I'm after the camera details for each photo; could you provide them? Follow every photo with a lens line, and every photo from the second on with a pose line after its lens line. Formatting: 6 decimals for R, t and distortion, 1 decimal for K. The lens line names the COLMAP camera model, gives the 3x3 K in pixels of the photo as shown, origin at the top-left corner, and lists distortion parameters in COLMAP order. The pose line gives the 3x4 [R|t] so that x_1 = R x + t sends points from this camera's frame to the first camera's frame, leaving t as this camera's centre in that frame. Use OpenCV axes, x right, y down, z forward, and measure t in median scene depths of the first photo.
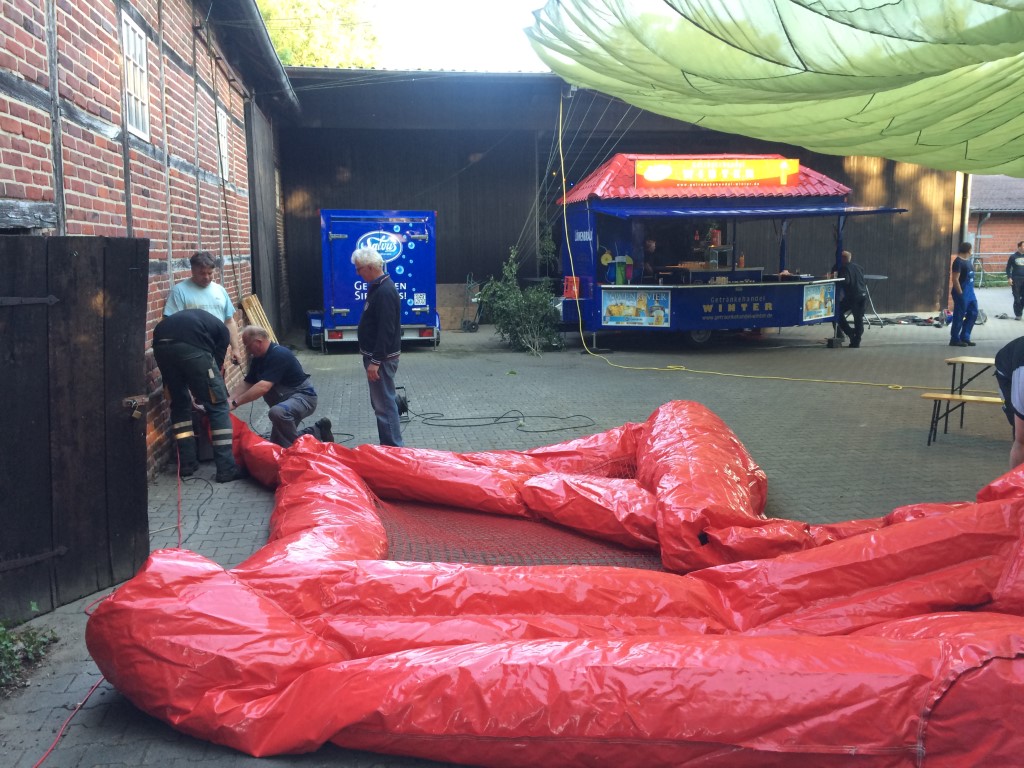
lens RADIAL K [[859.1, 0, 513.8], [0, 859.1, 384.9], [0, 0, 1]] dist [0.073481, 0.001940]
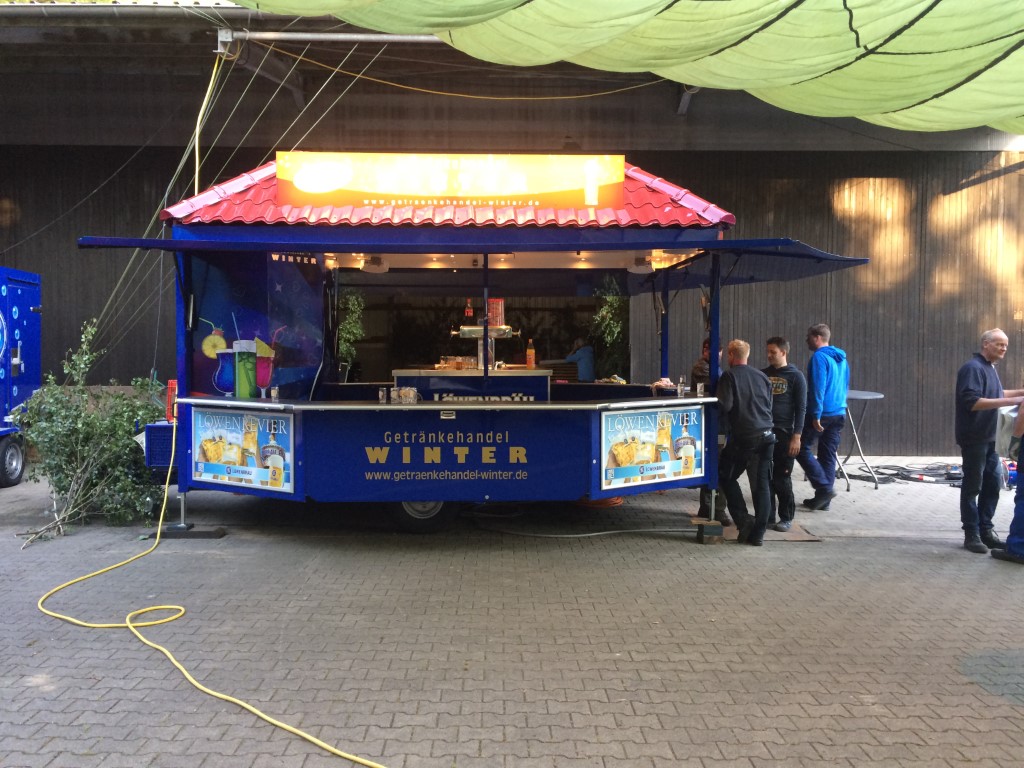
lens RADIAL K [[859.1, 0, 510.1], [0, 859.1, 384.7], [0, 0, 1]] dist [0.073481, 0.001940]
pose [[0.986686, 0.023557, -0.160920, 0.358814], [-0.041490, 0.993175, -0.109004, -0.077079], [0.157254, 0.114229, 0.980930, 0.544392]]
